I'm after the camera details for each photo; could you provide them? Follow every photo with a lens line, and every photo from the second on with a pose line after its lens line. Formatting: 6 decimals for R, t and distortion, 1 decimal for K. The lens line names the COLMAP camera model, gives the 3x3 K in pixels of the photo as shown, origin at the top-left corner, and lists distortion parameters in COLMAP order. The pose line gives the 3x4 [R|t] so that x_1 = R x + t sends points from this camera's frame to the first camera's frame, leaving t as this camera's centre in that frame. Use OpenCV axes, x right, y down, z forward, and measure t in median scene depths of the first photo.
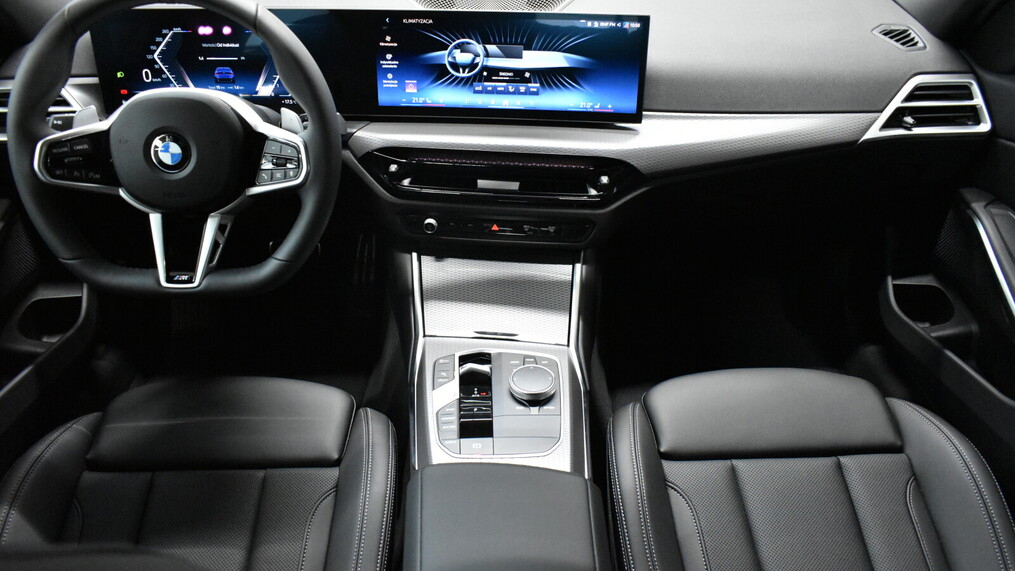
lens RADIAL K [[798.5, 0, 509.1], [0, 798.5, 288.8], [0, 0, 1]] dist [-0.002056, -0.001740]
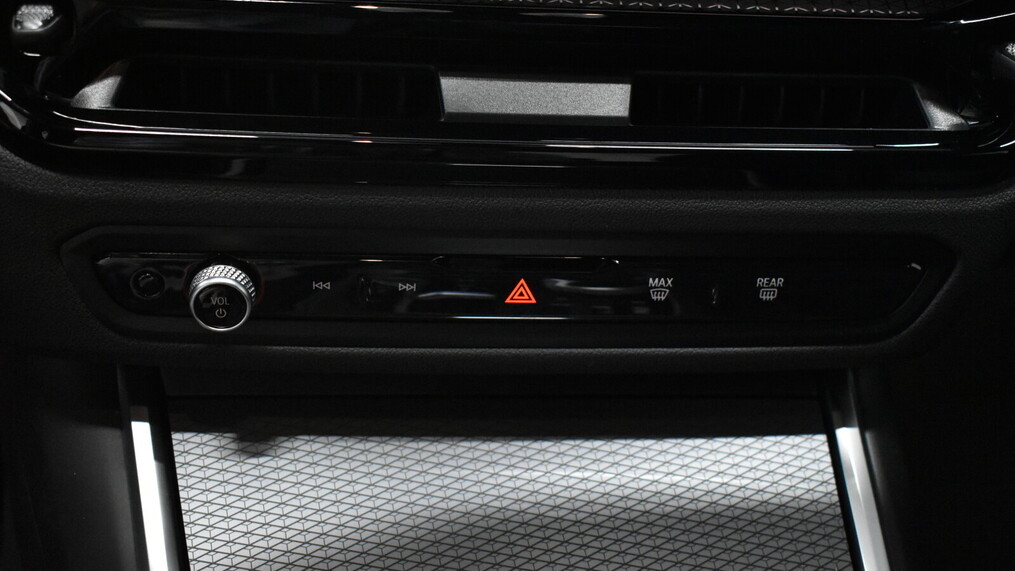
lens RADIAL K [[1610.6, 0, 506.8], [0, 1610.6, 282.4], [0, 0, 1]] dist [0.036986, 0.000000]
pose [[0.985757, -0.043168, 0.162541, -0.090727], [0.052203, 0.997296, -0.051733, -0.055872], [-0.159869, 0.059481, 0.985345, 0.551892]]
